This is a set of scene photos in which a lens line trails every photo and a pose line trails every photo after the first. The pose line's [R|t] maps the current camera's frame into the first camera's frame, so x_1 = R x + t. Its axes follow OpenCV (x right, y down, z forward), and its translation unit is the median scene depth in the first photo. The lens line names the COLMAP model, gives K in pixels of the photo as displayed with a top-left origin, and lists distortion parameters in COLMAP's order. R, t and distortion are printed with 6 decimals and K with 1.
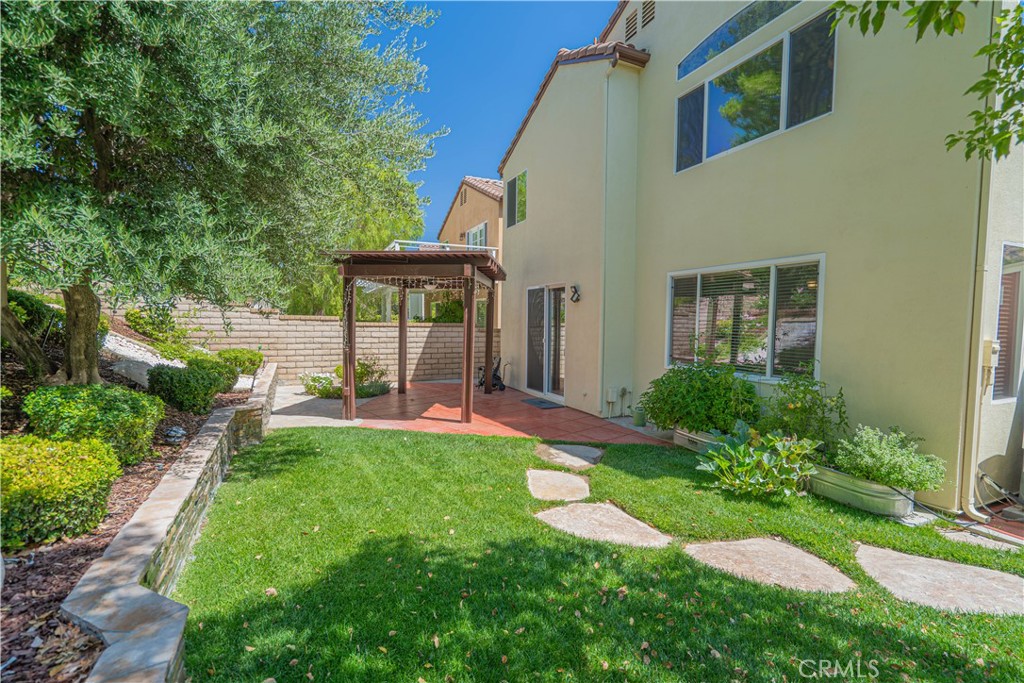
lens RADIAL K [[460.7, 0, 519.1], [0, 460.7, 344.2], [0, 0, 1]] dist [-0.000416, 0.000255]
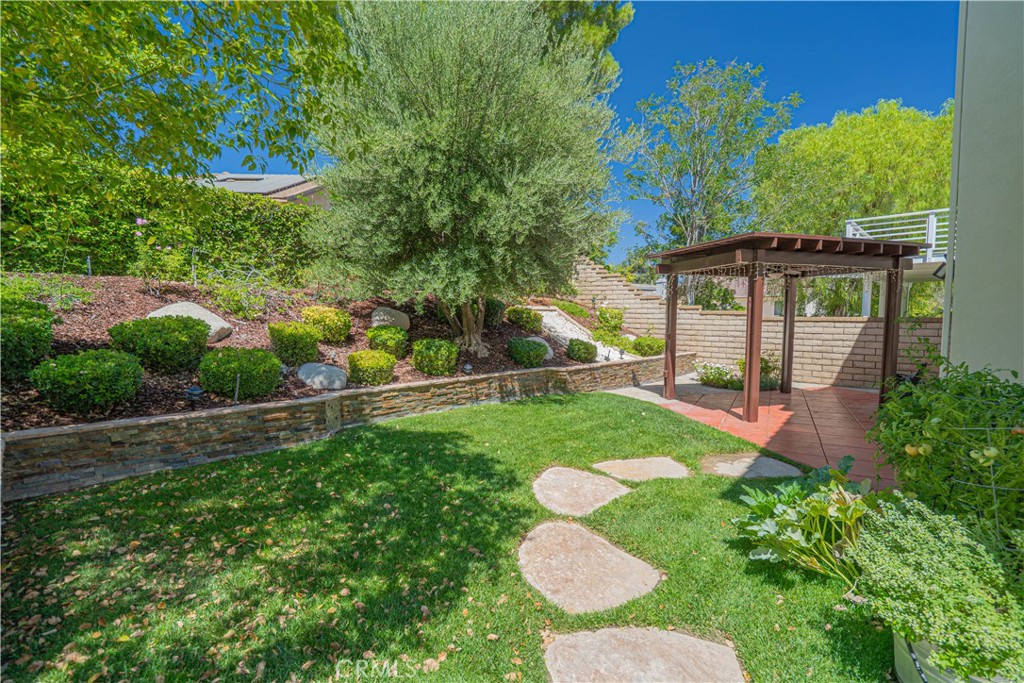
lens RADIAL K [[460.7, 0, 519.6], [0, 460.7, 341.8], [0, 0, 1]] dist [-0.000416, 0.000255]
pose [[0.355029, 0.040547, -0.933976, 0.830273], [-0.046636, 0.998583, 0.025624, 0.012144], [0.933691, 0.034459, 0.356417, 0.340155]]
